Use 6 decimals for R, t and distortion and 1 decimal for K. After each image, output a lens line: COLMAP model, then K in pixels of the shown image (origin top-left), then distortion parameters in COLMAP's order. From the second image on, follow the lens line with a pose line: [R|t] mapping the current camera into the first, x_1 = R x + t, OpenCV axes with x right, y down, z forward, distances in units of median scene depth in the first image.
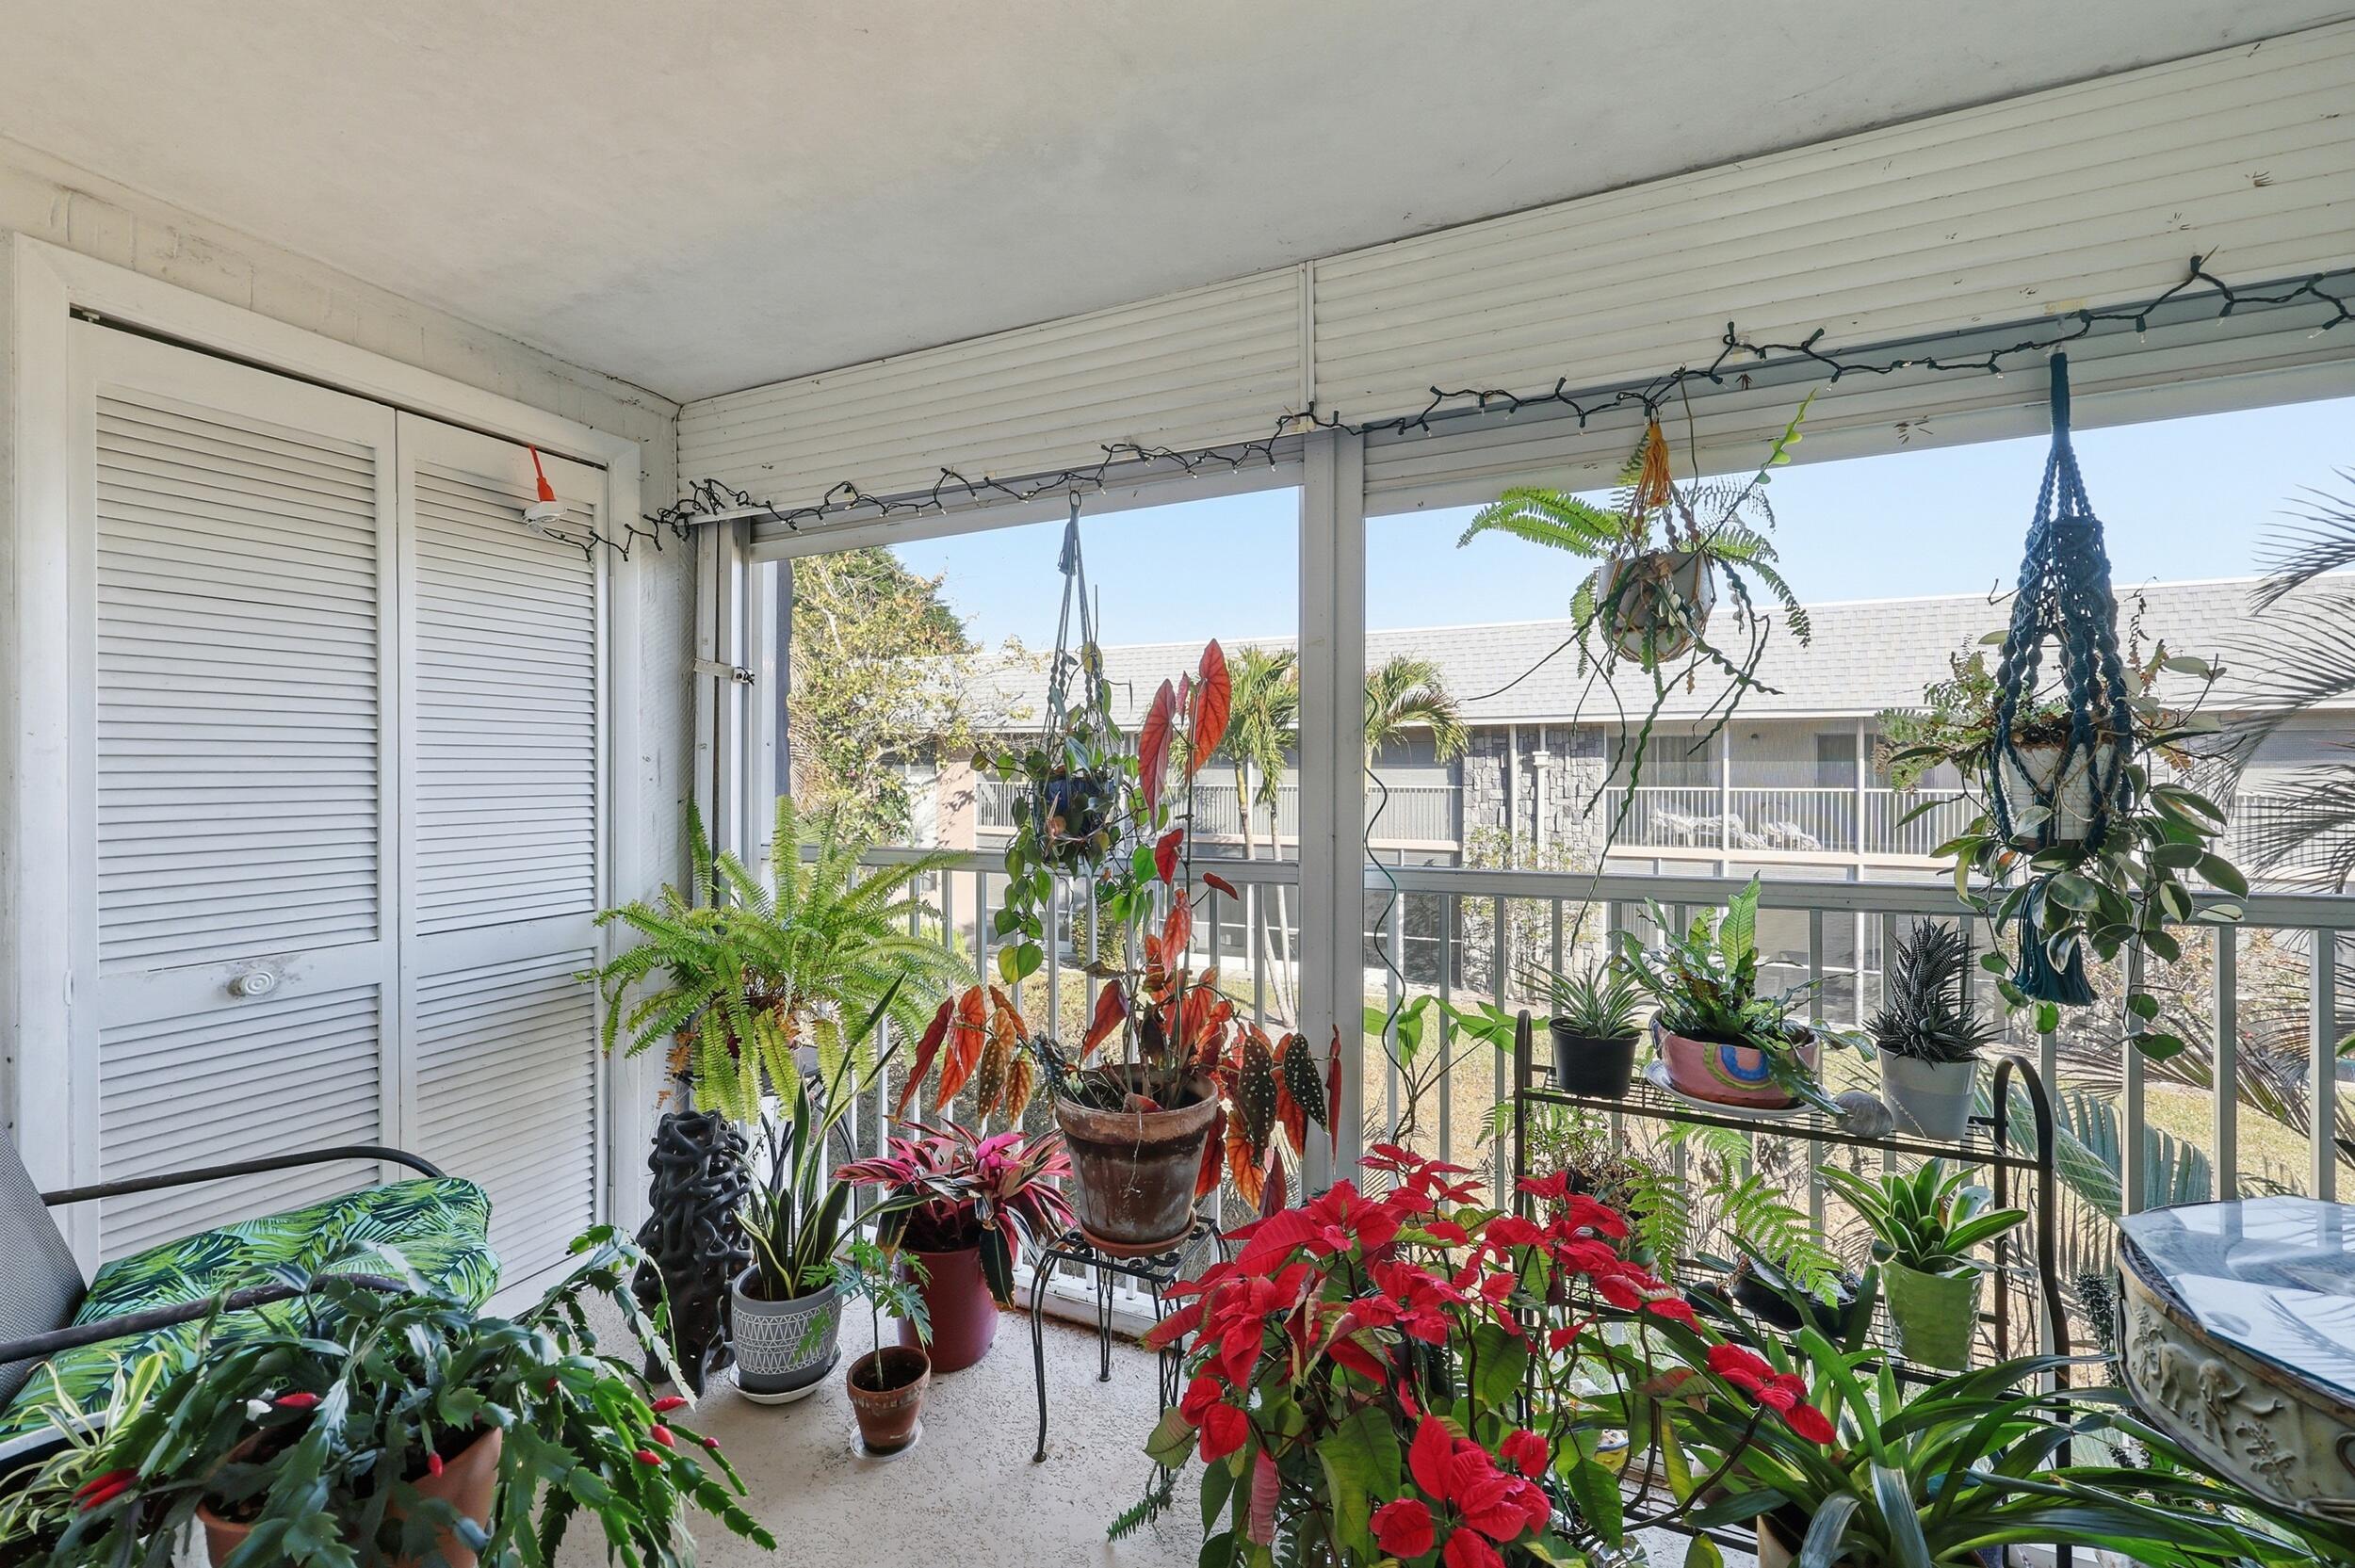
lens RADIAL K [[950.1, 0, 1174.5], [0, 950.1, 771.6], [0, 0, 1]] dist [0.000240, 0.000196]
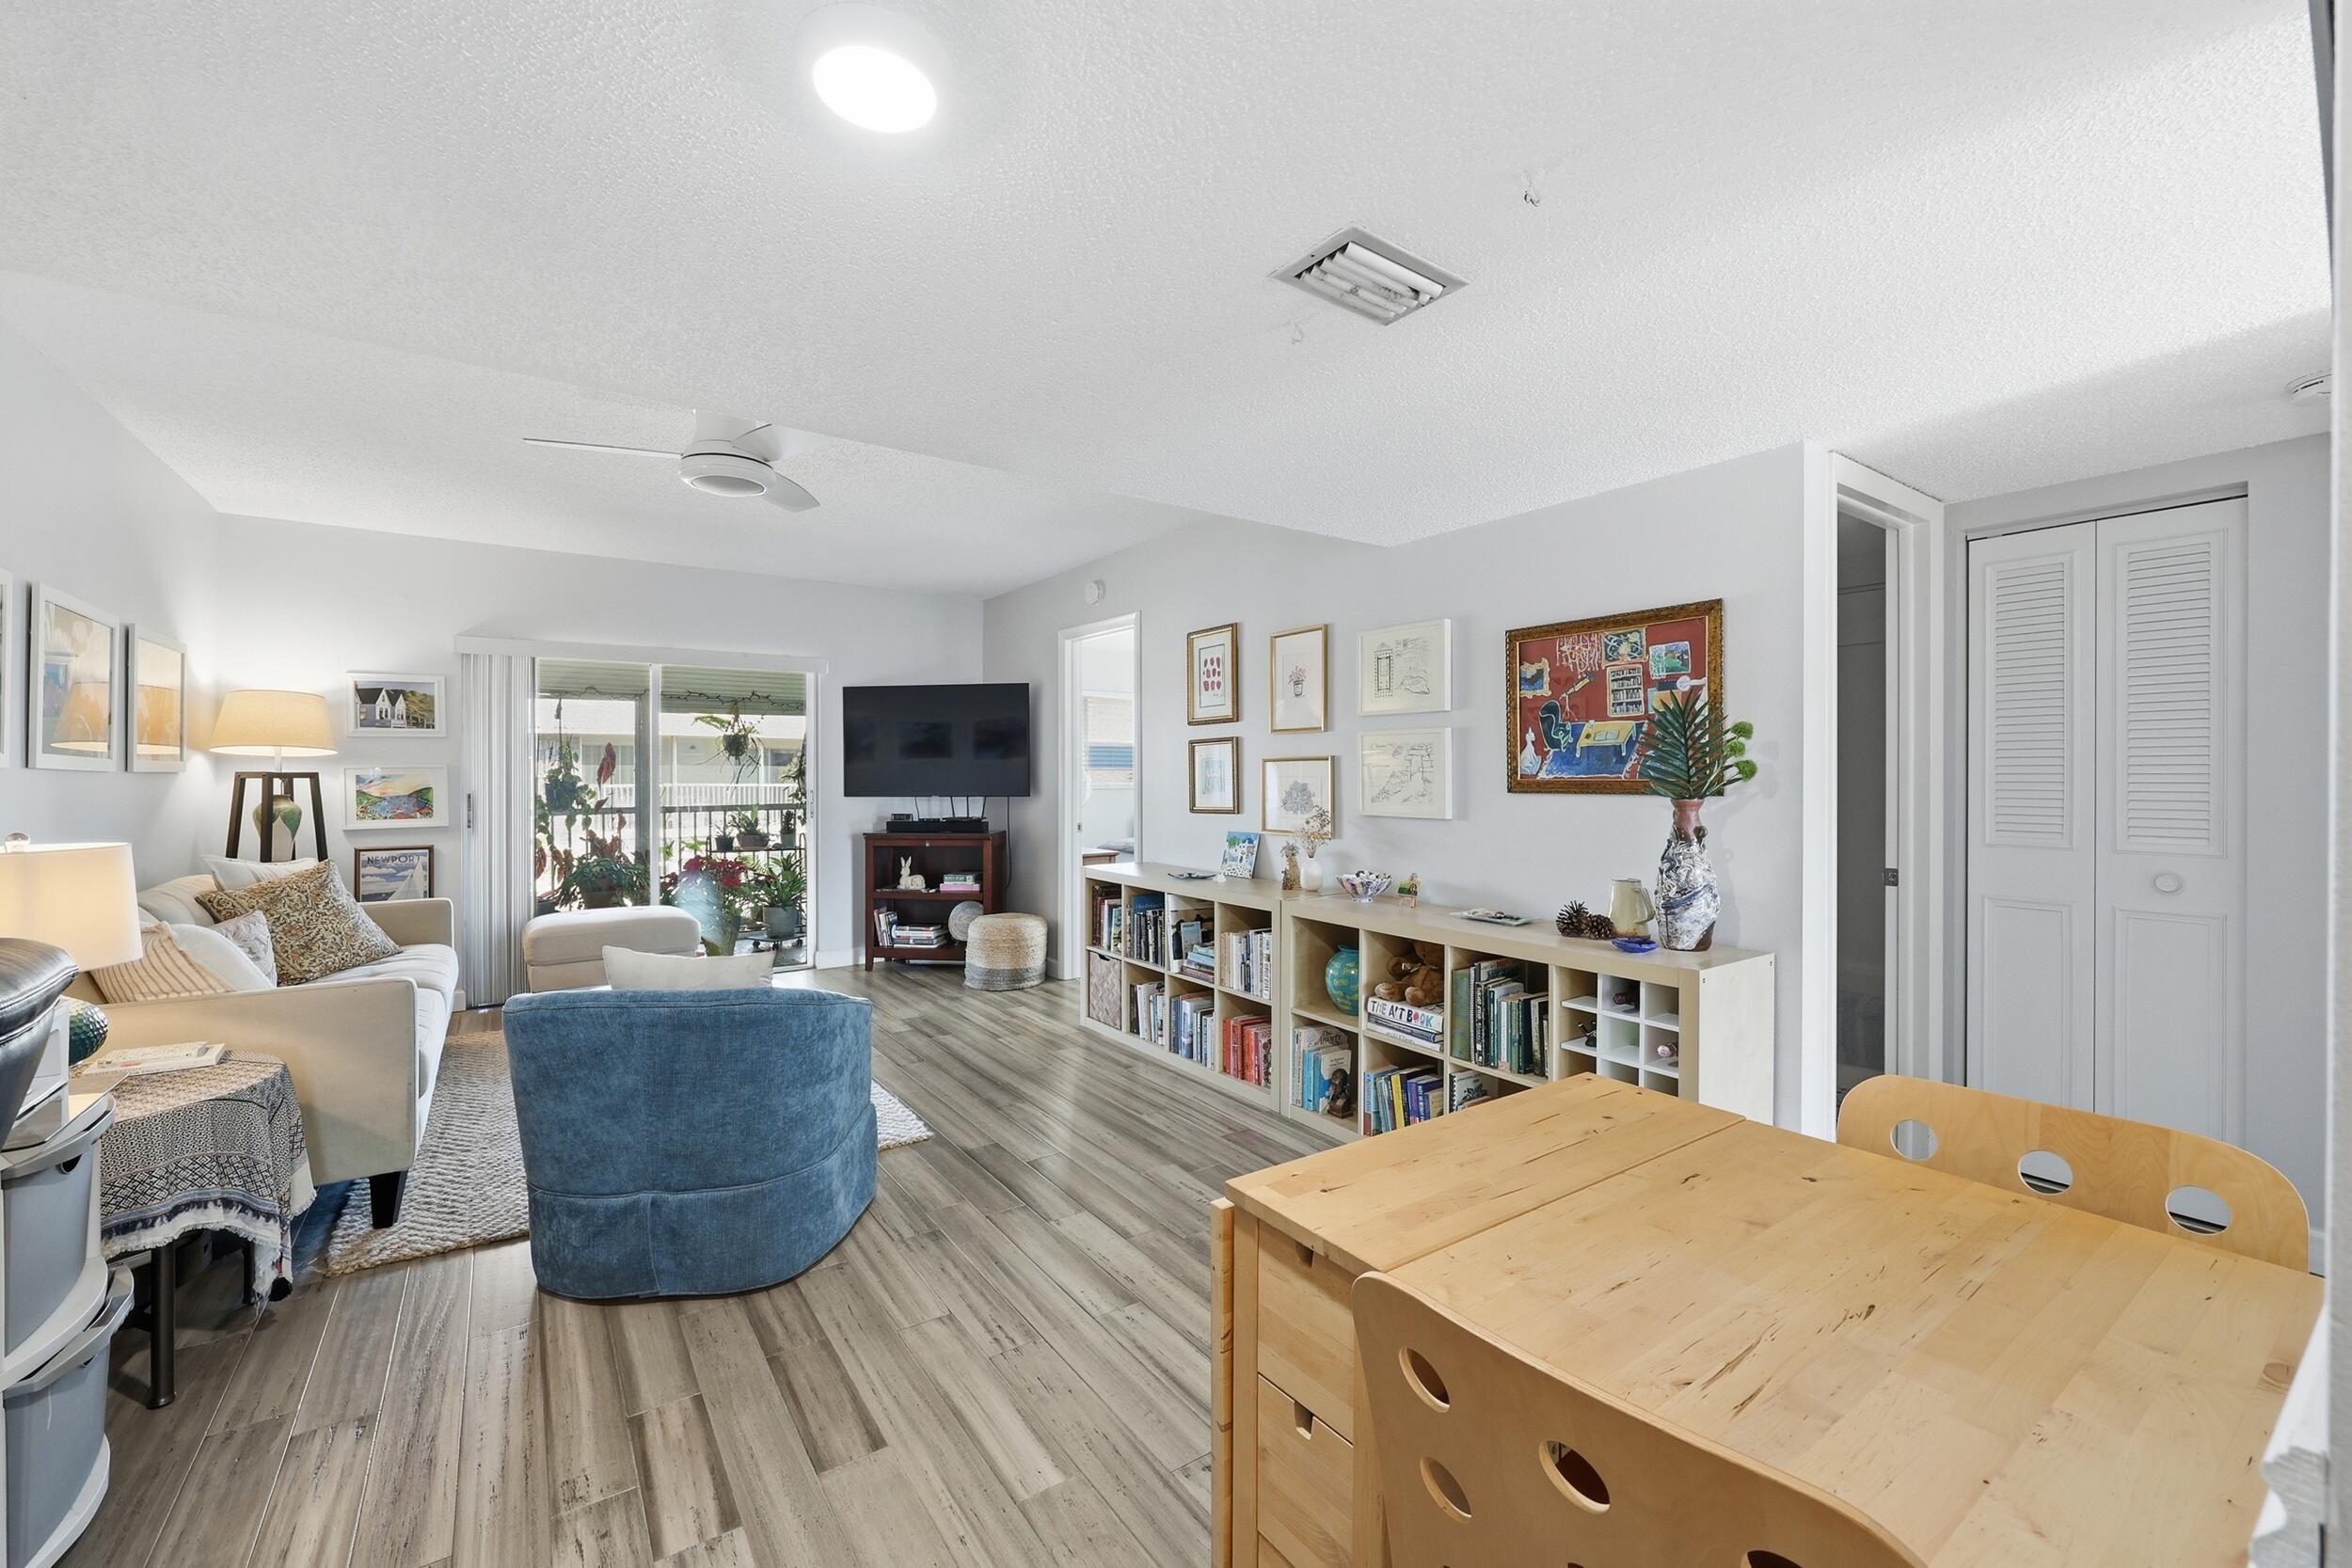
lens RADIAL K [[948.9, 0, 1170.1], [0, 948.9, 781.2], [0, 0, 1]] dist [0.000240, 0.000196]
pose [[0.512054, -0.007680, 0.858919, -2.174506], [-0.002139, 0.999946, 0.010216, -0.045101], [-0.858950, -0.007068, 0.512010, -2.892467]]
